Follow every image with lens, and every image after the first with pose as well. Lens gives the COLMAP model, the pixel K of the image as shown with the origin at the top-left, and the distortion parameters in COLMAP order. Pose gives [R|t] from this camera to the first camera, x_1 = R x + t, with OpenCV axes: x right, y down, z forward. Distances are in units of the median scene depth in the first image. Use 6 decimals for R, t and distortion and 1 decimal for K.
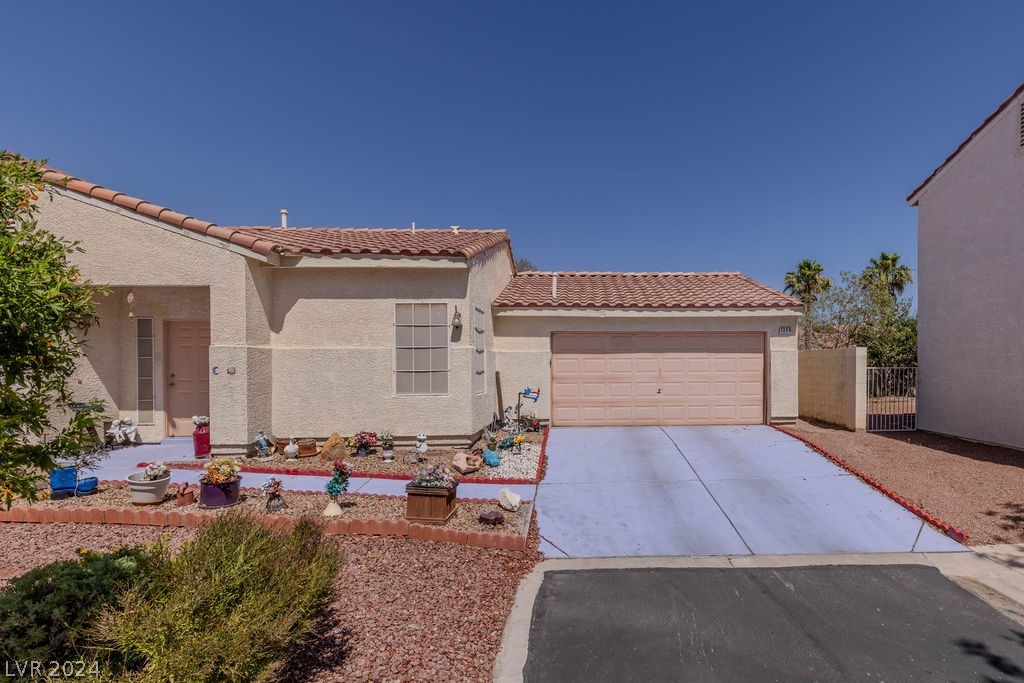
lens RADIAL K [[527.1, 0, 575.3], [0, 527.1, 365.1], [0, 0, 1]] dist [-0.002629, -0.000298]
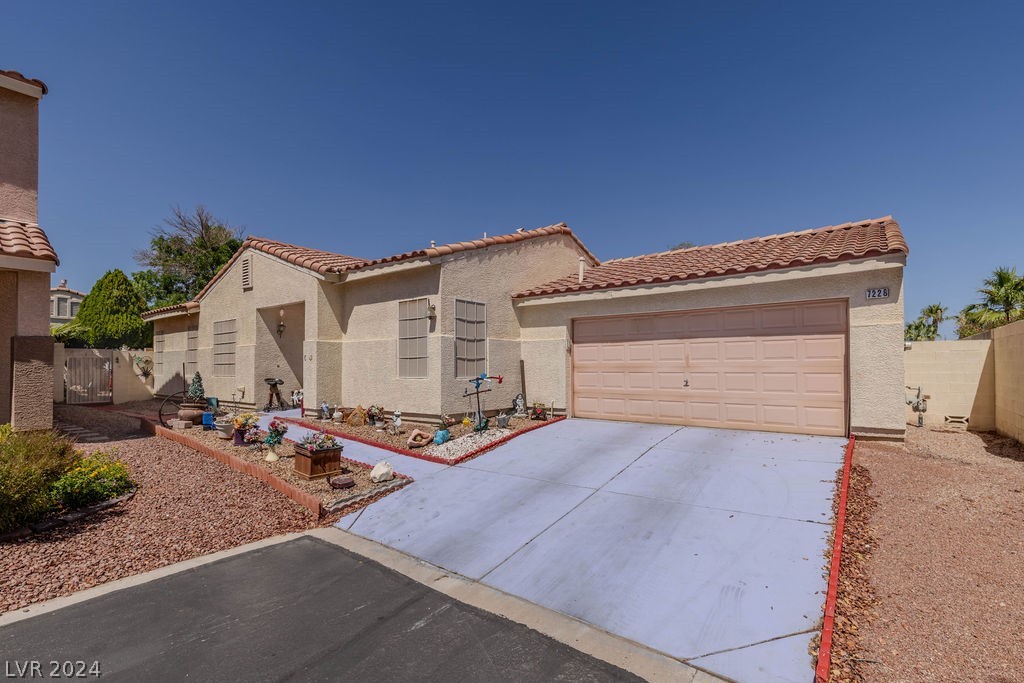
lens RADIAL K [[477.3, 0, 488.2], [0, 477.3, 352.5], [0, 0, 1]] dist [0.005278, -0.001154]
pose [[0.752414, -0.015727, -0.658502, 0.537428], [-0.000646, 0.999697, -0.024615, 0.026001], [0.658690, 0.018946, 0.752176, 0.309892]]
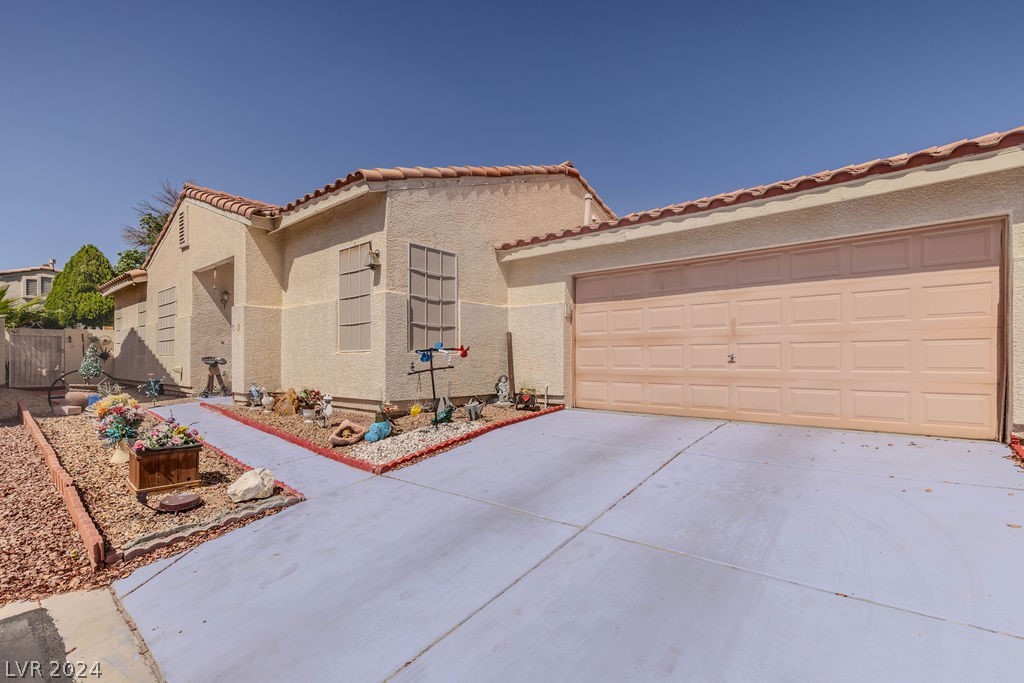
lens RADIAL K [[477.3, 0, 497.9], [0, 477.3, 354.4], [0, 0, 1]] dist [0.005278, -0.001154]
pose [[0.730242, 0.001435, -0.683188, 0.421275], [-0.009945, 0.999914, -0.008530, 0.066158], [0.683117, 0.013023, 0.730193, 0.587646]]
